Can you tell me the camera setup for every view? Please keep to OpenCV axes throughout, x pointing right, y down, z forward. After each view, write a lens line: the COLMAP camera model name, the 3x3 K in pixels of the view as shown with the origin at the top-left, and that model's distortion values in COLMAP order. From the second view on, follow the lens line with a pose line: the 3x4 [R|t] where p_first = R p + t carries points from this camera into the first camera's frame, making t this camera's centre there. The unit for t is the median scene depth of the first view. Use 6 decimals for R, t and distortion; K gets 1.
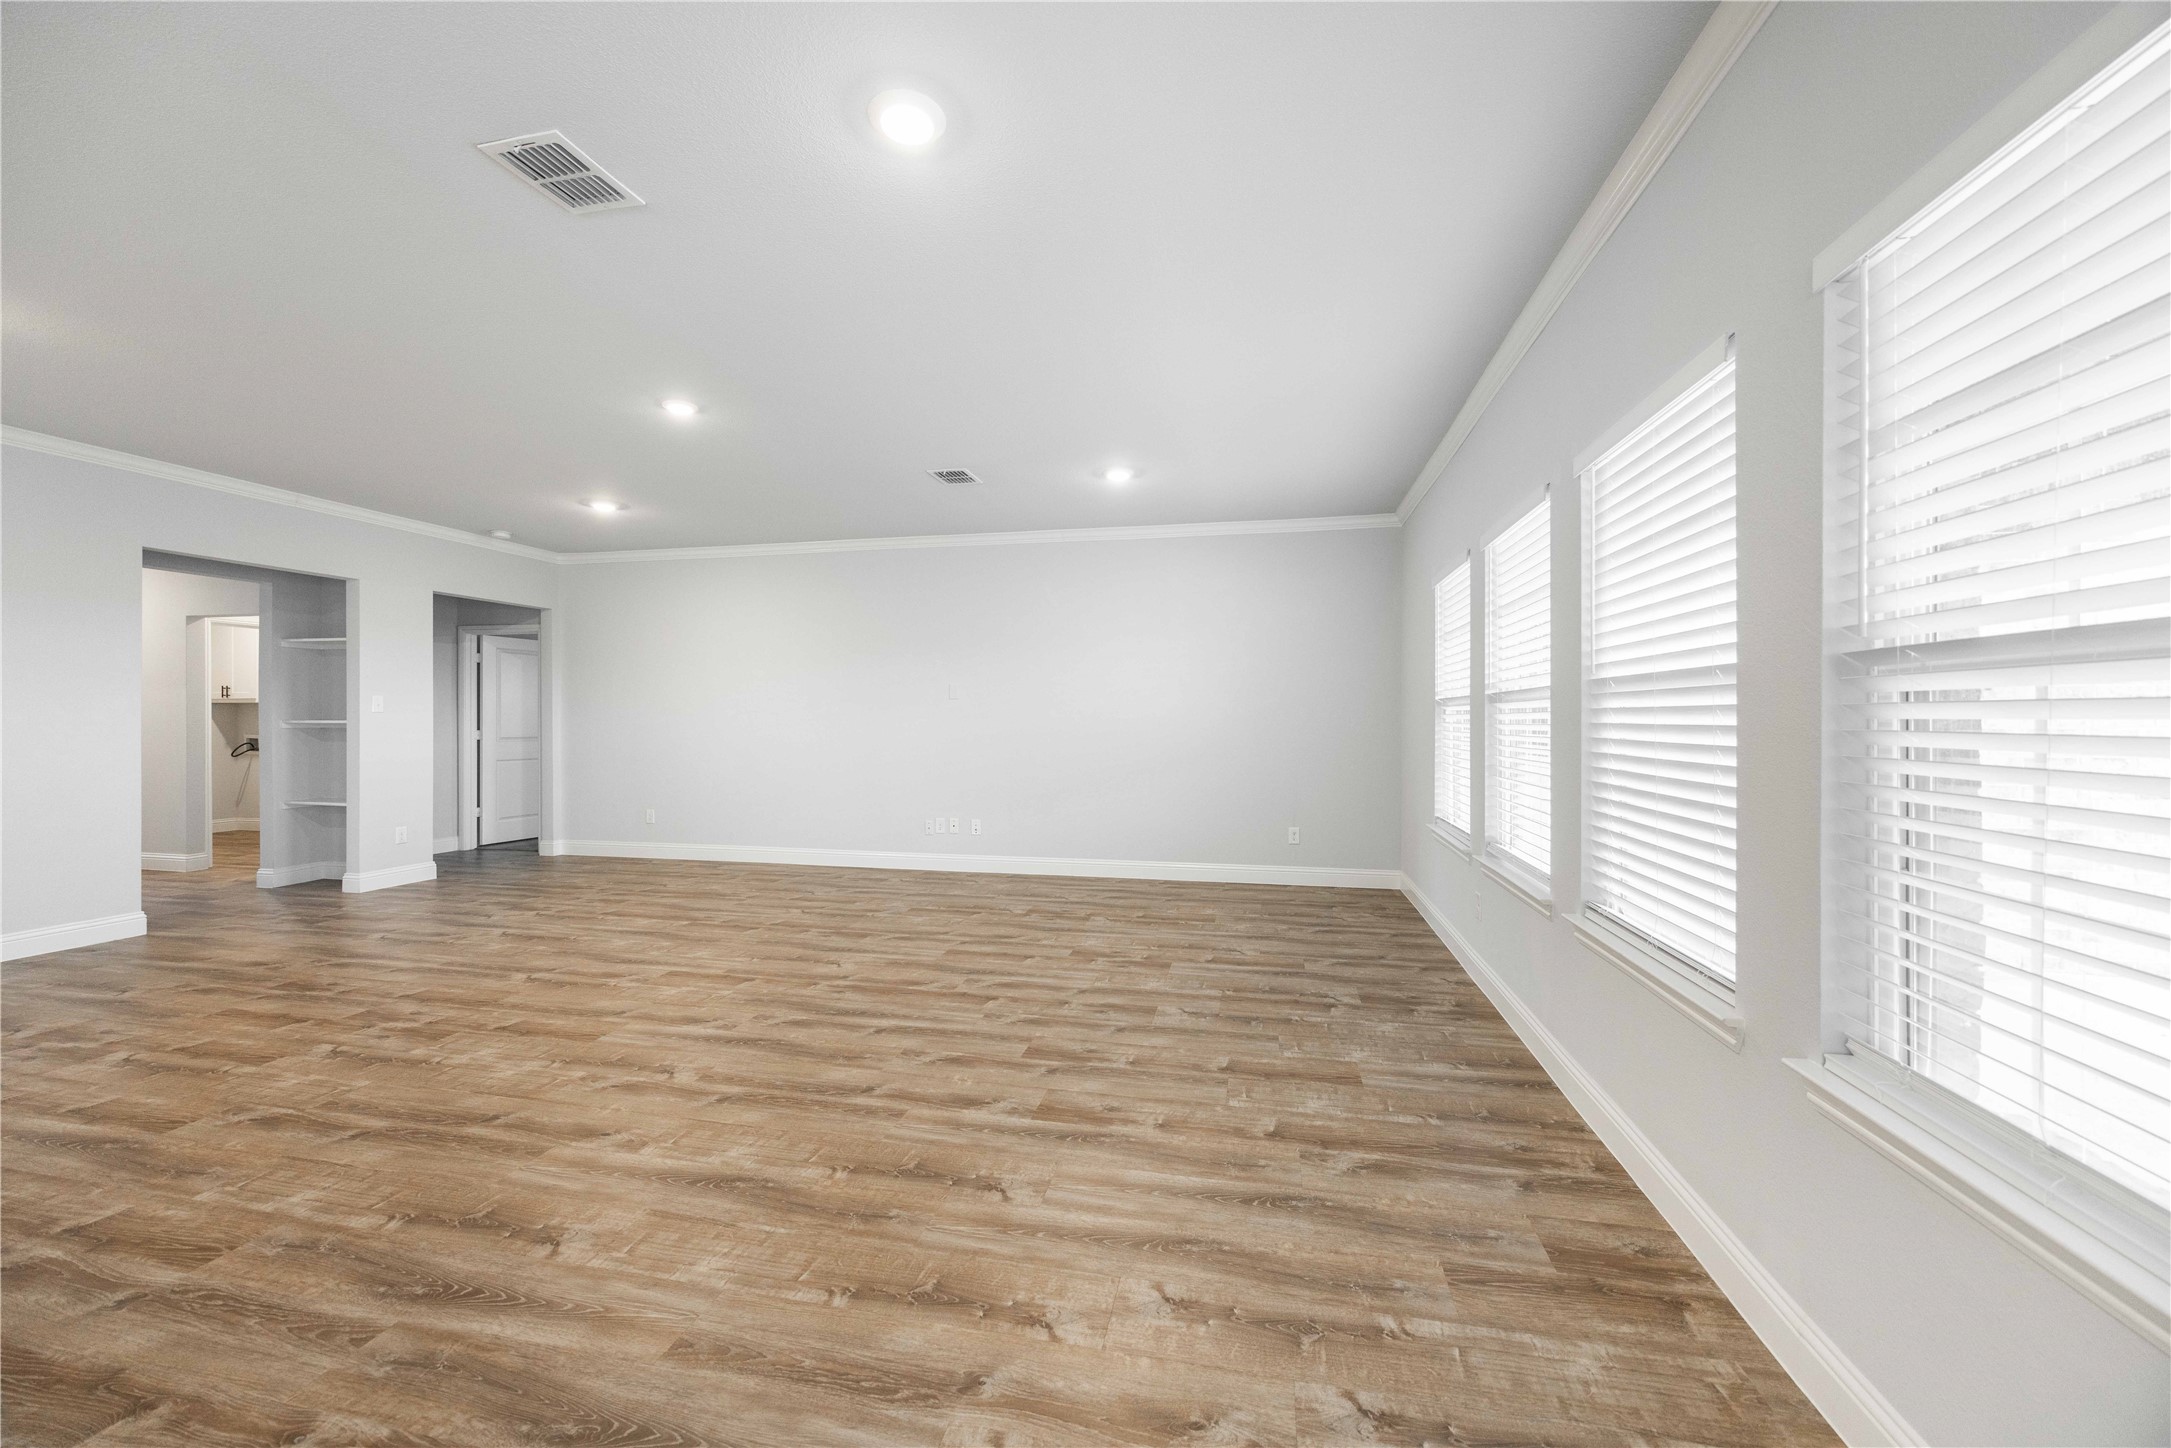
lens RADIAL K [[840.9, 0, 1085.5], [0, 840.9, 724.0], [0, 0, 1]] dist [-0.004227, -0.000103]
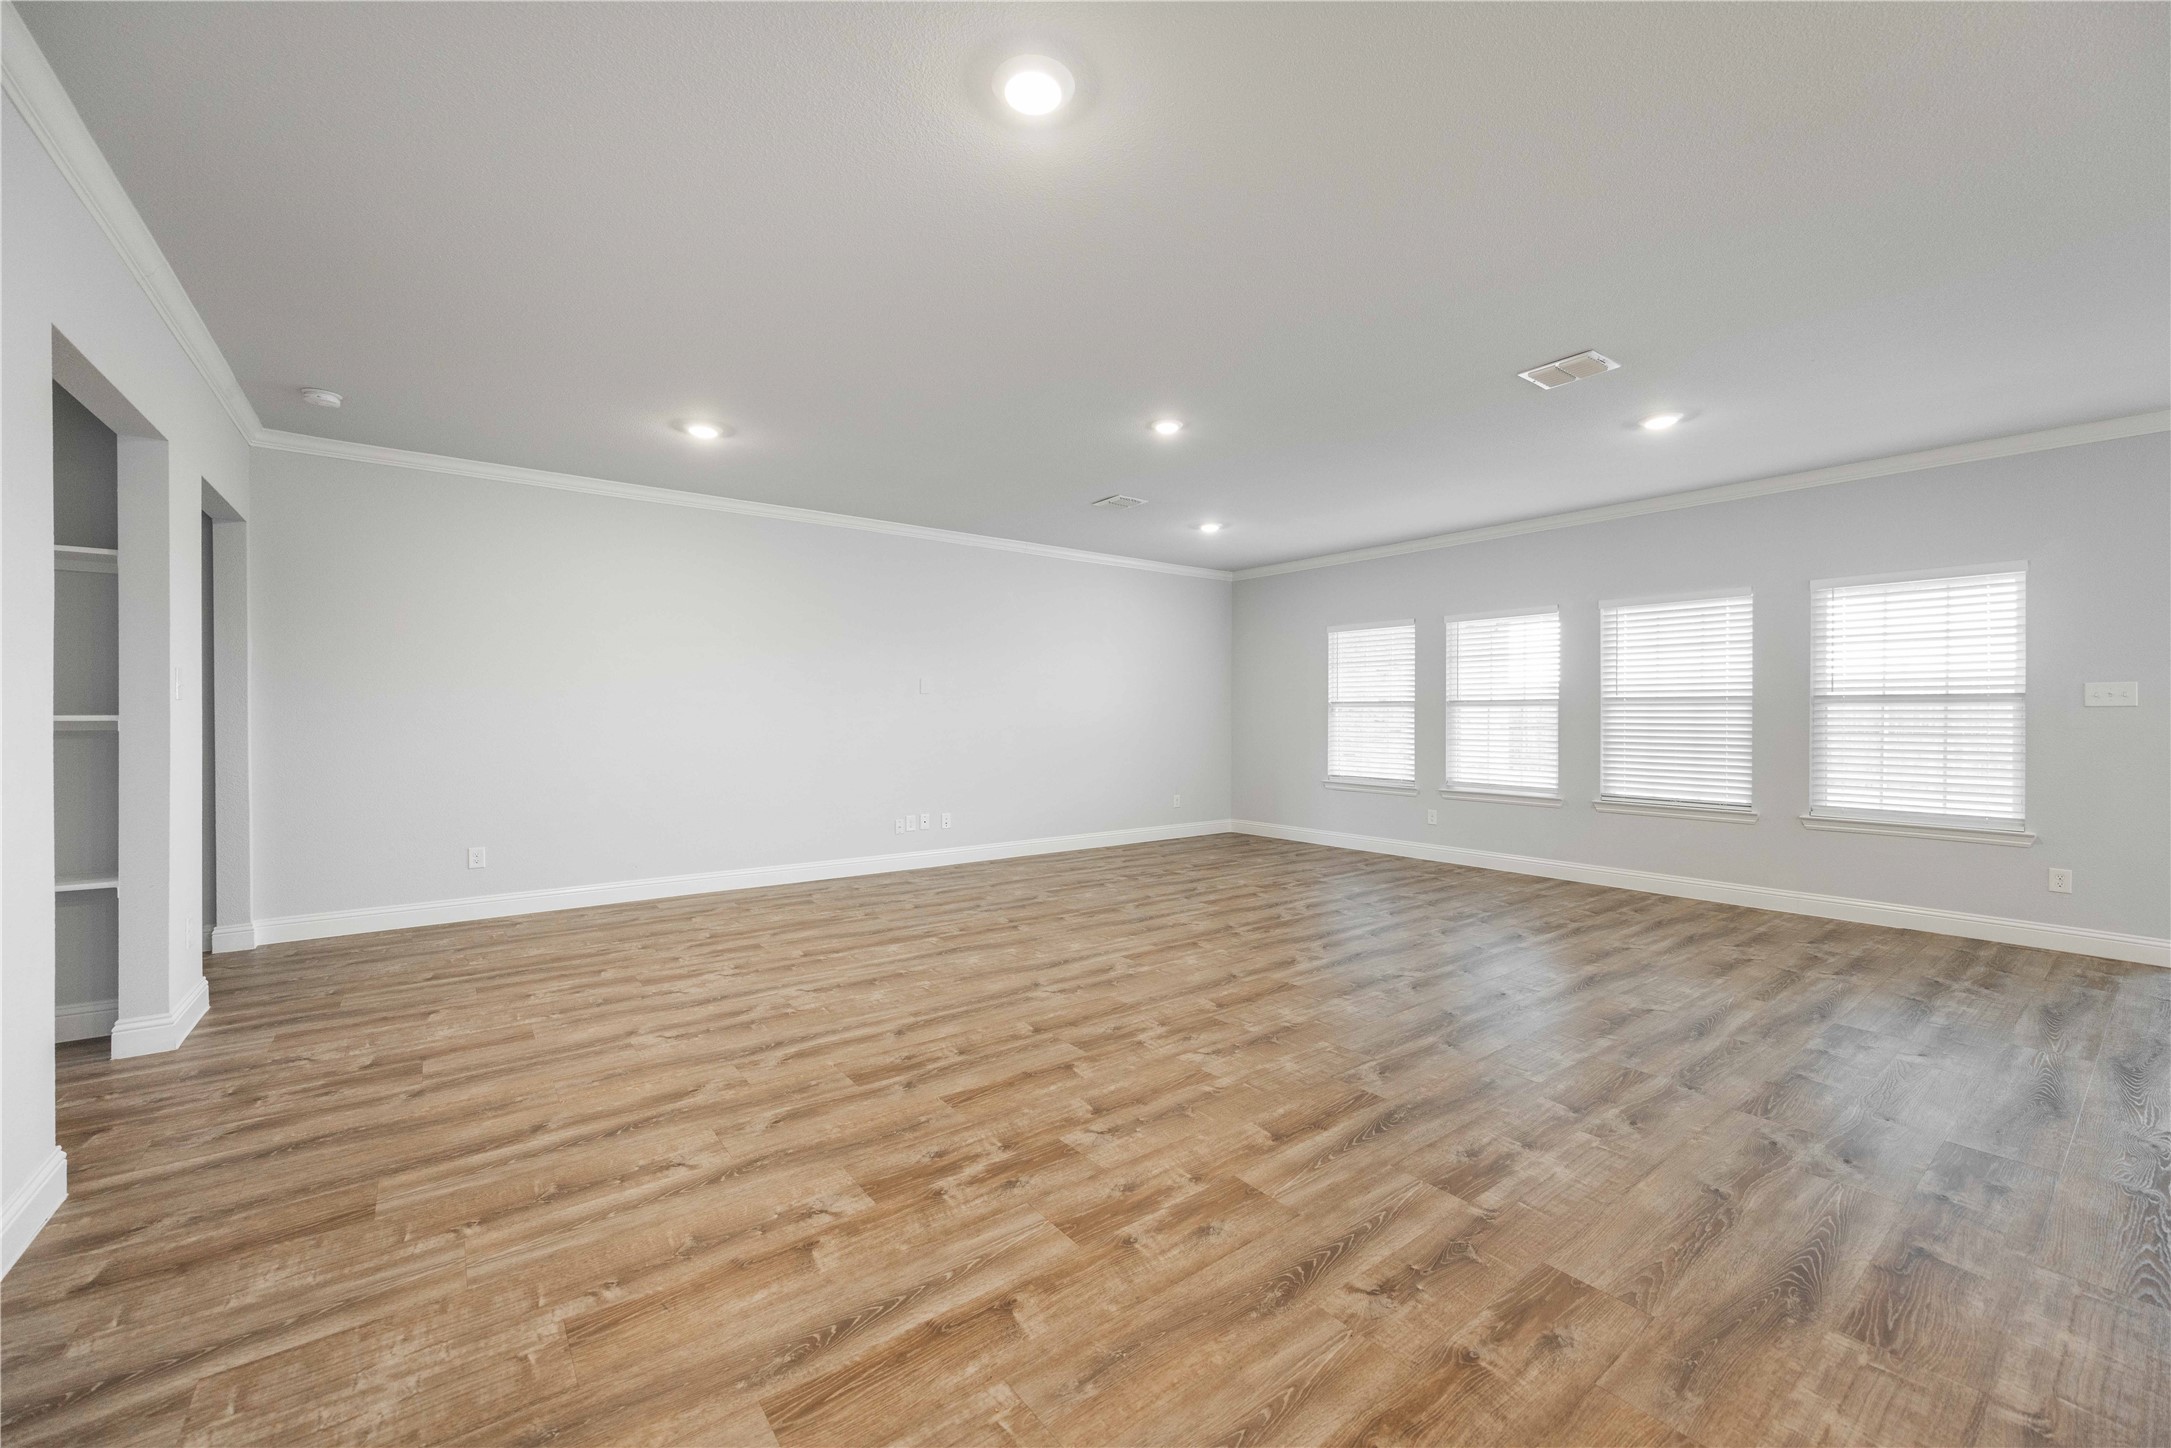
lens RADIAL K [[850.1, 0, 1085.5], [0, 850.1, 724.0], [0, 0, 1]] dist [-0.004188, -0.000259]
pose [[0.651542, -0.007043, 0.758580, -1.612905], [0.003760, 0.999975, 0.006055, 0.002430], [-0.758604, -0.001093, 0.651551, 0.434697]]
